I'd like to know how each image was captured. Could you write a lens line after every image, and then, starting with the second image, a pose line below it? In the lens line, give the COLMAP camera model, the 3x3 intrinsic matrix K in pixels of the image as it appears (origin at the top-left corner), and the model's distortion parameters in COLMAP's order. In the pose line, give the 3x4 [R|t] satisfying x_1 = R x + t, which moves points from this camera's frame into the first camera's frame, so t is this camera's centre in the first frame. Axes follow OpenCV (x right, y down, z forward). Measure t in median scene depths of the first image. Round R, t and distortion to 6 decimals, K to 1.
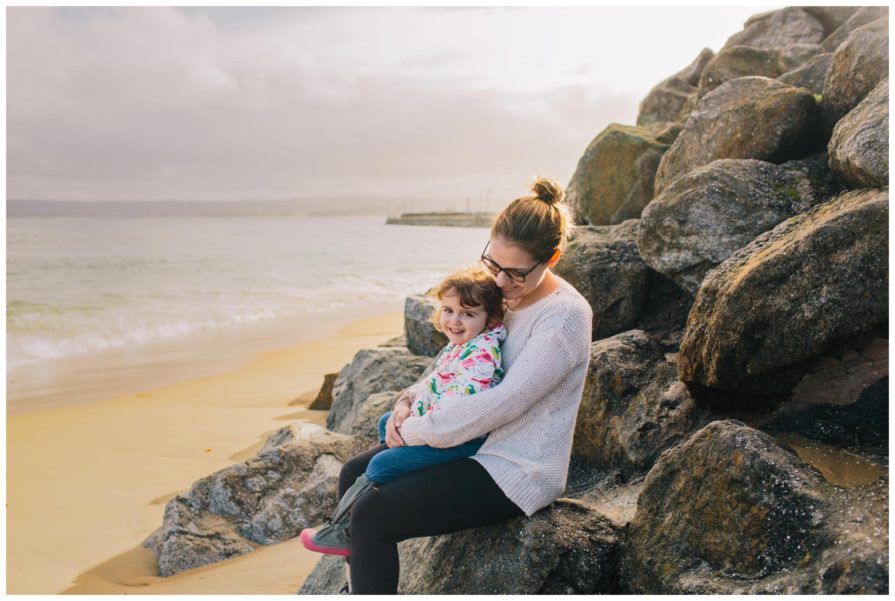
lens RADIAL K [[877.3, 0, 447.5], [0, 877.3, 300.5], [0, 0, 1]] dist [0.005101, 0.009300]
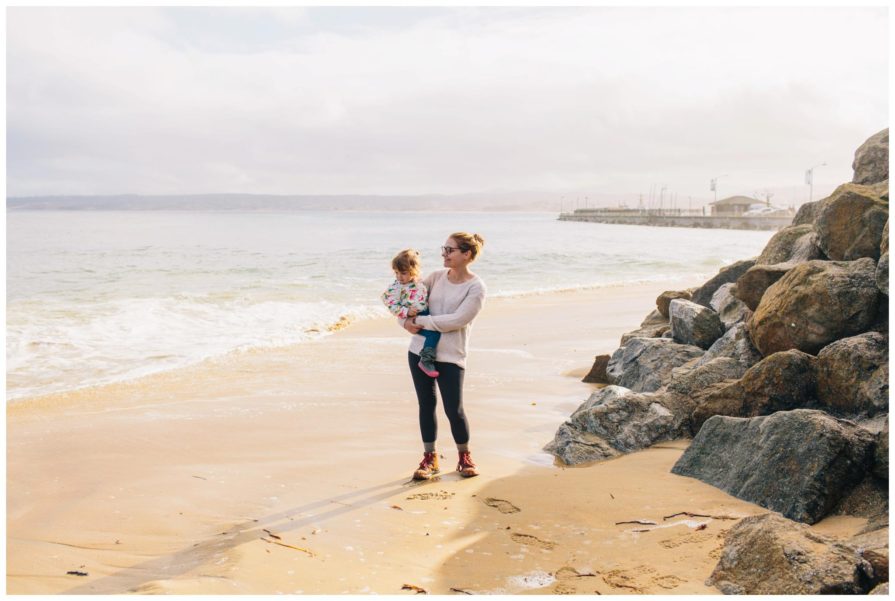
lens RADIAL K [[845.9, 0, 447.5], [0, 845.9, 300.5], [0, 0, 1]] dist [0.009516, 0.005021]
pose [[0.980515, 0.027841, -0.194459, -0.227339], [-0.026005, 0.999590, 0.011986, -0.020228], [0.194713, -0.006695, 0.980837, -0.620185]]
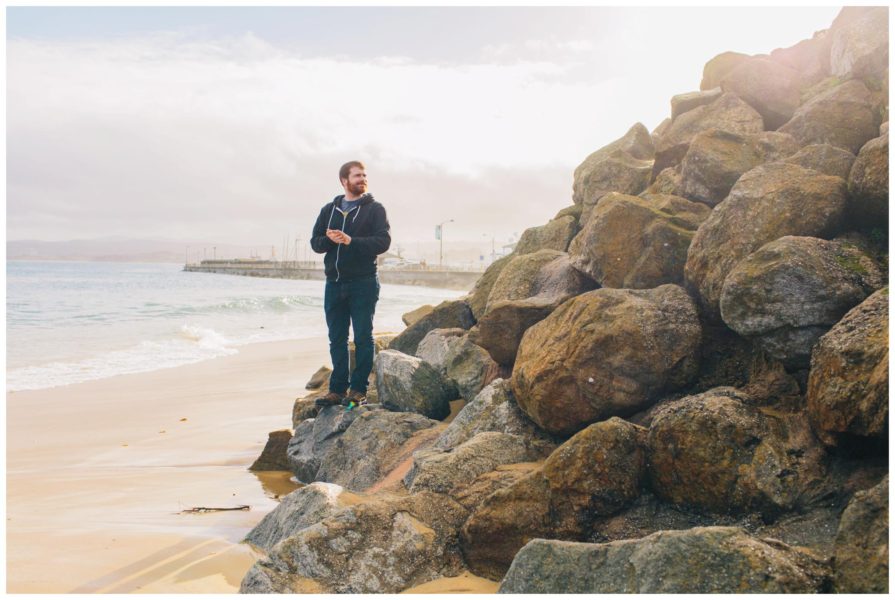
lens RADIAL K [[898.6, 0, 461.6], [0, 898.6, 299.3], [0, 0, 1]] dist [0.005424, 0.005163]
pose [[0.972684, 0.016789, 0.231524, -0.332065], [-0.002931, 0.998190, -0.060070, -0.006181], [-0.232113, 0.057751, 0.970973, -0.028788]]
